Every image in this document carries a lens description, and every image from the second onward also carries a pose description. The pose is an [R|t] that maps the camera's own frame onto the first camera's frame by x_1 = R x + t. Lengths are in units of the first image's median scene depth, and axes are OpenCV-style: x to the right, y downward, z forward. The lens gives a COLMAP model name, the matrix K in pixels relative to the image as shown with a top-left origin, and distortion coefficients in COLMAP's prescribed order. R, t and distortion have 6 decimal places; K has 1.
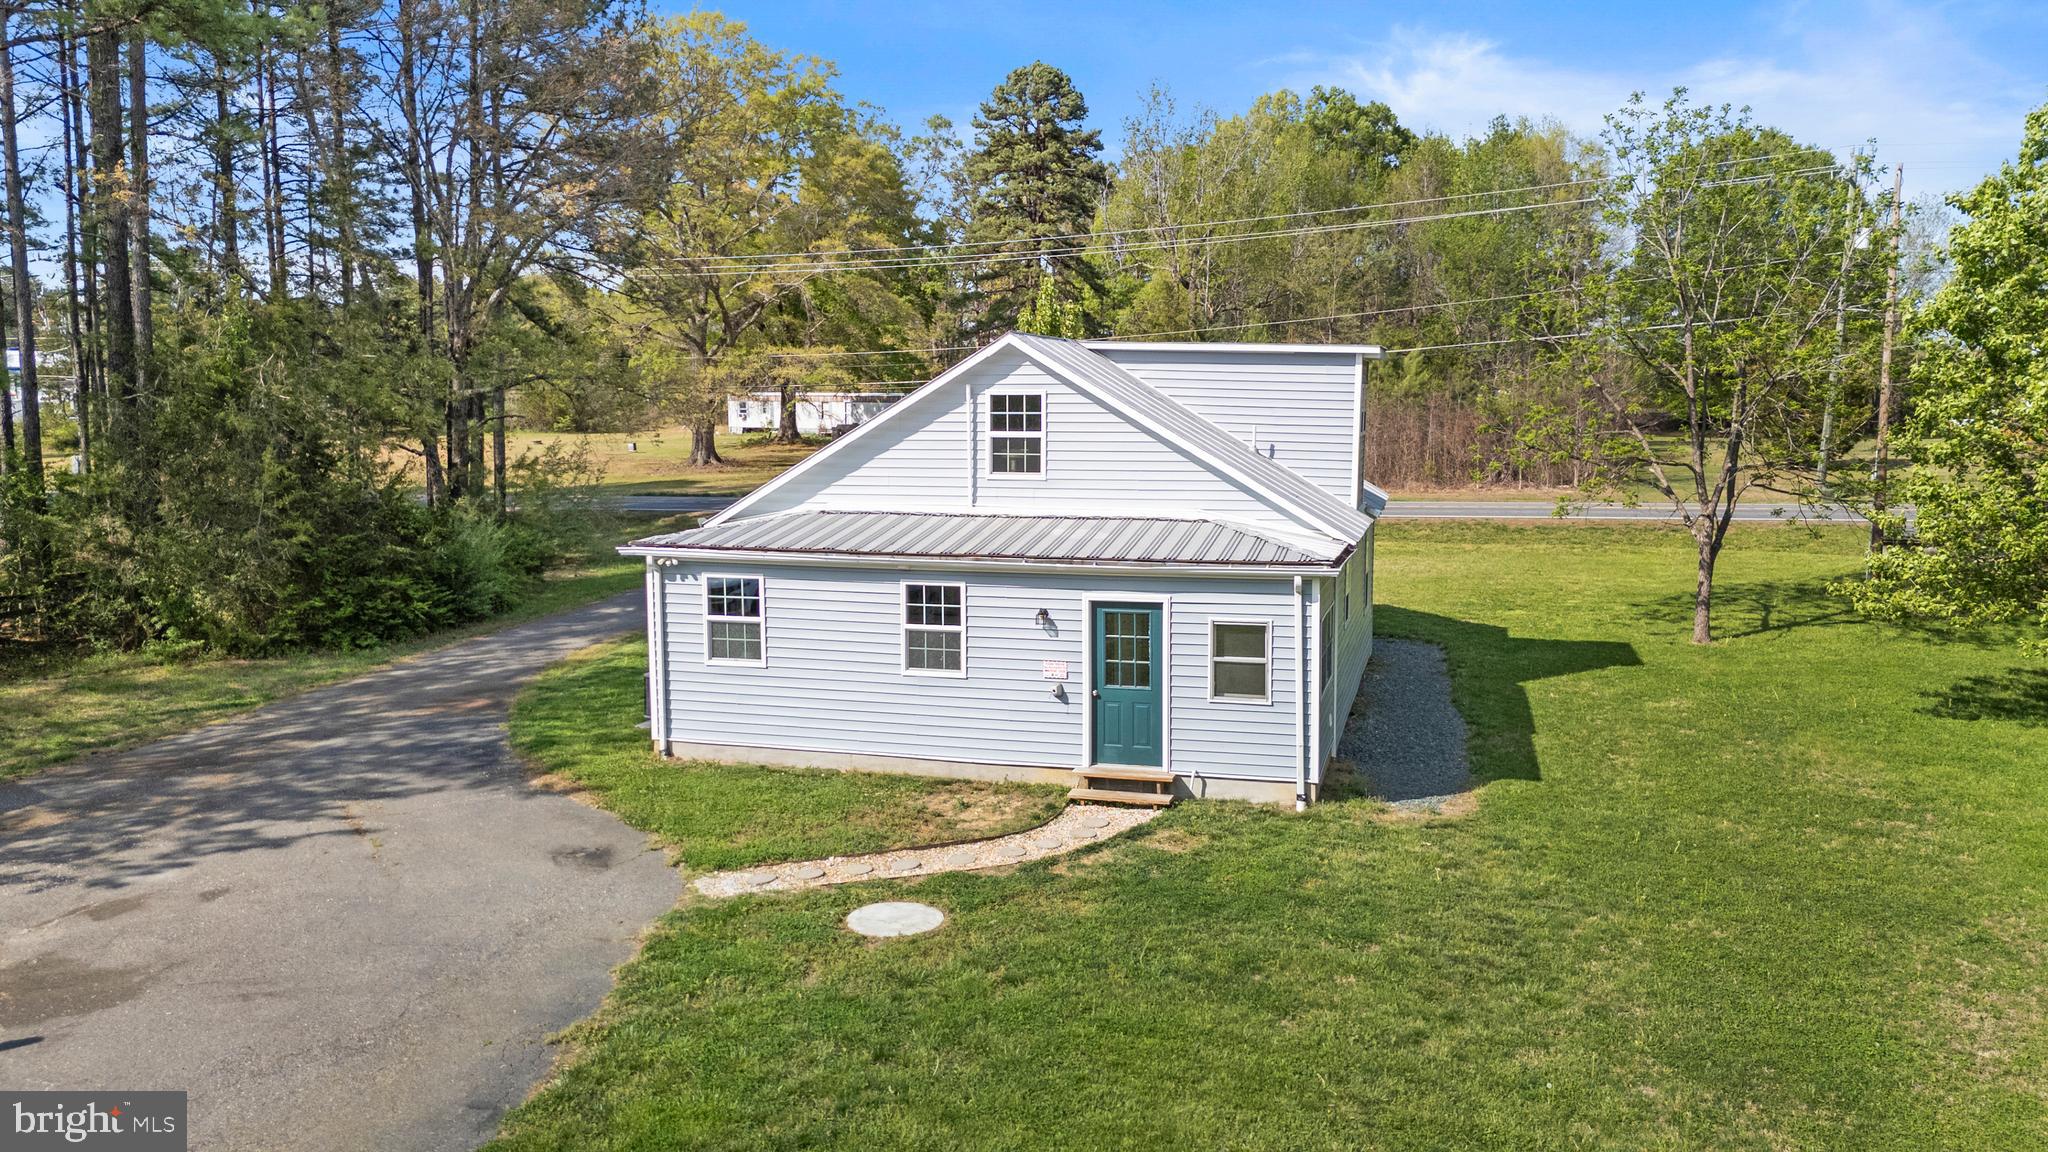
lens RADIAL K [[1454.0, 0, 1024.0], [0, 1454.0, 576.0], [0, 0, 1]] dist [0.008695, 0.001264]
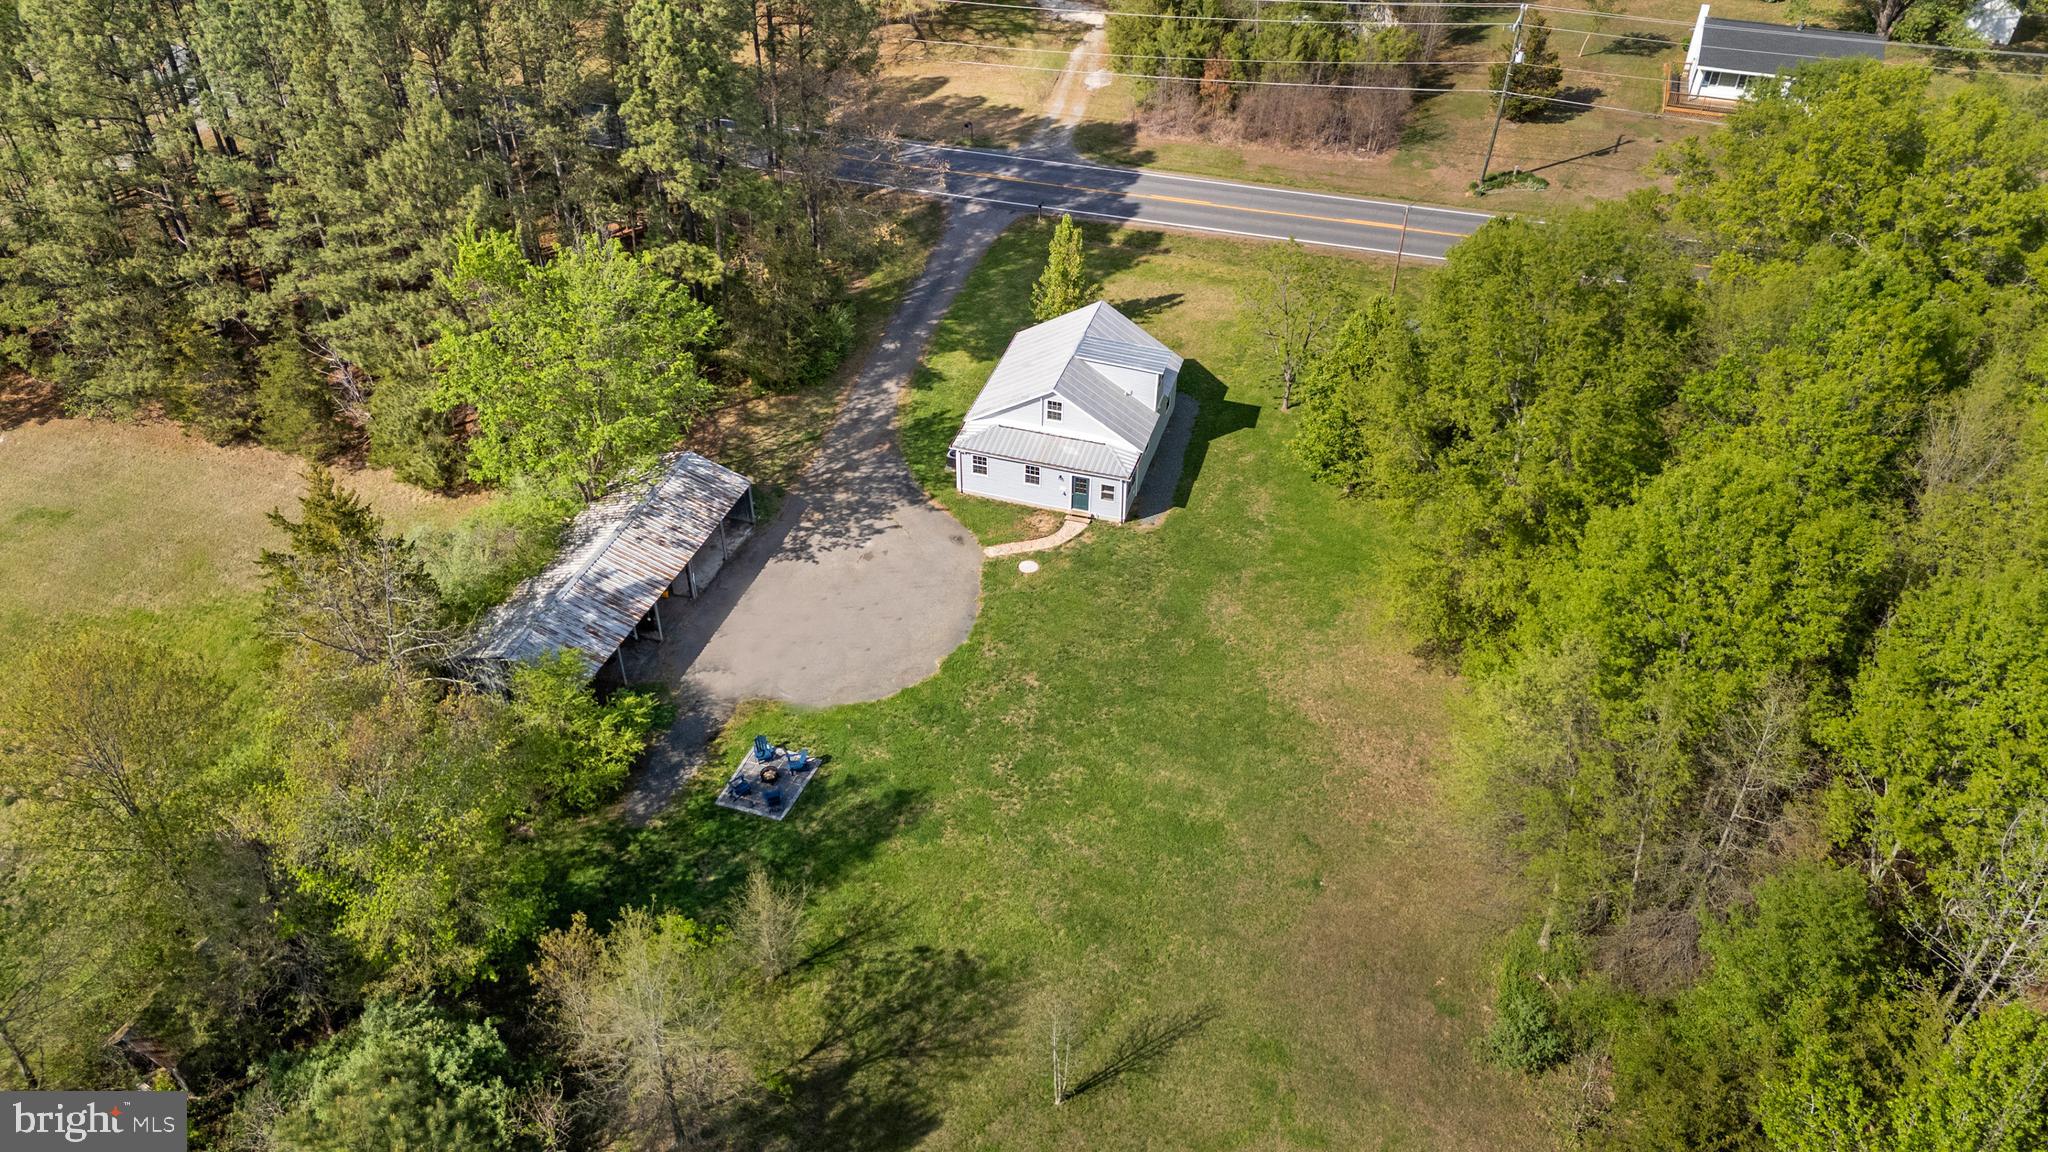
lens RADIAL K [[1454.0, 0, 1024.0], [0, 1454.0, 576.0], [0, 0, 1]] dist [0.008695, 0.001264]
pose [[0.999794, 0.018269, -0.008848, -0.048102], [-0.010736, 0.845833, 0.533340, -1.944401], [0.017228, -0.533135, 0.845855, -2.630973]]
